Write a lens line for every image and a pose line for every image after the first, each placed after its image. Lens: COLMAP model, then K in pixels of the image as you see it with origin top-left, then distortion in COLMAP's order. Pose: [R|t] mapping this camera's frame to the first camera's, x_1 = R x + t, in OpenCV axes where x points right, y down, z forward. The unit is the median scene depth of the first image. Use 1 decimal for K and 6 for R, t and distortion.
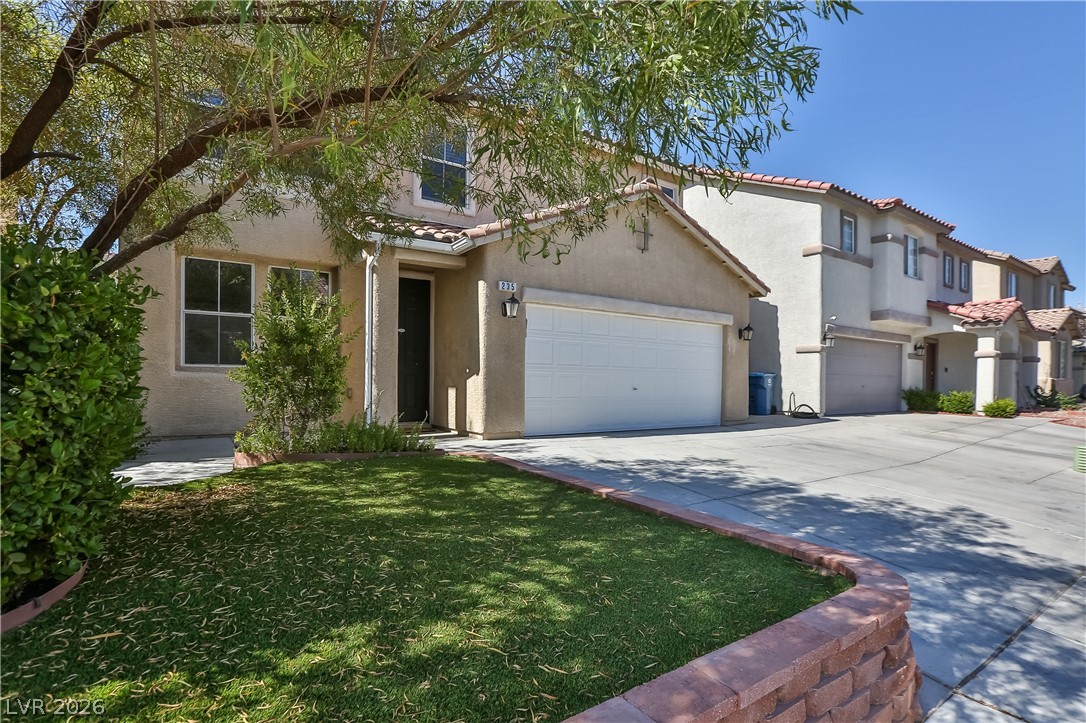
lens RADIAL K [[534.4, 0, 546.4], [0, 534.4, 368.1], [0, 0, 1]] dist [-0.055871, 0.026519]
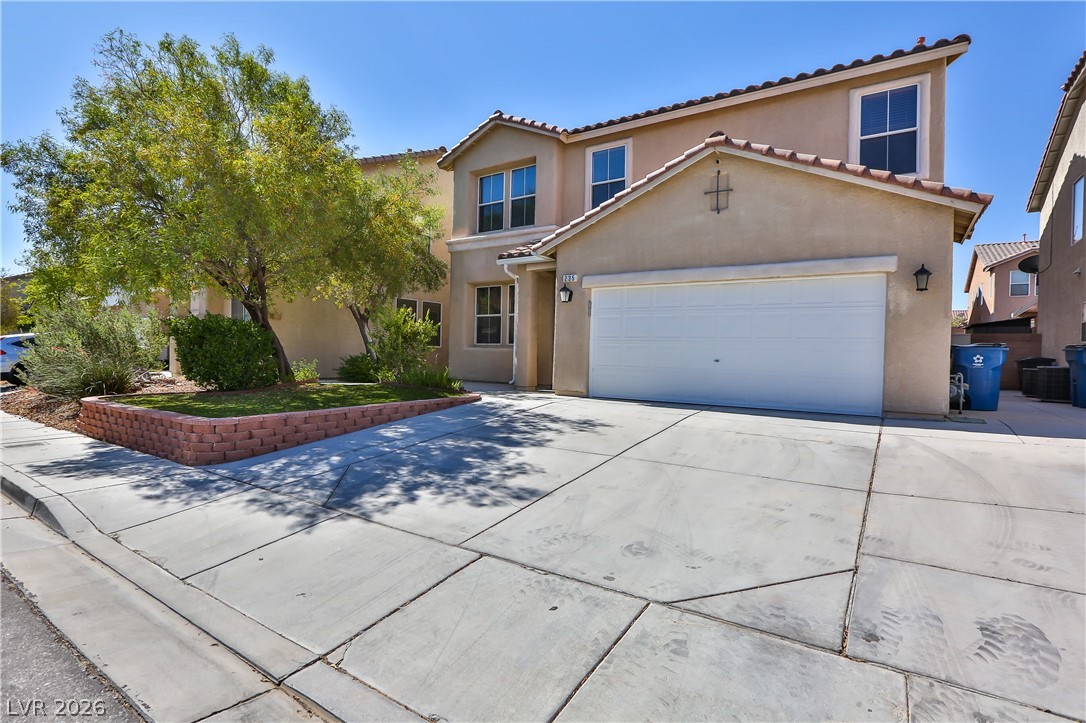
lens RADIAL K [[534.4, 0, 546.4], [0, 534.4, 368.1], [0, 0, 1]] dist [-0.055871, 0.026519]
pose [[0.375903, 0.021598, -0.926407, 0.960525], [0.011549, 0.999541, 0.027990, 0.023874], [0.926587, -0.021221, 0.375482, 0.389360]]
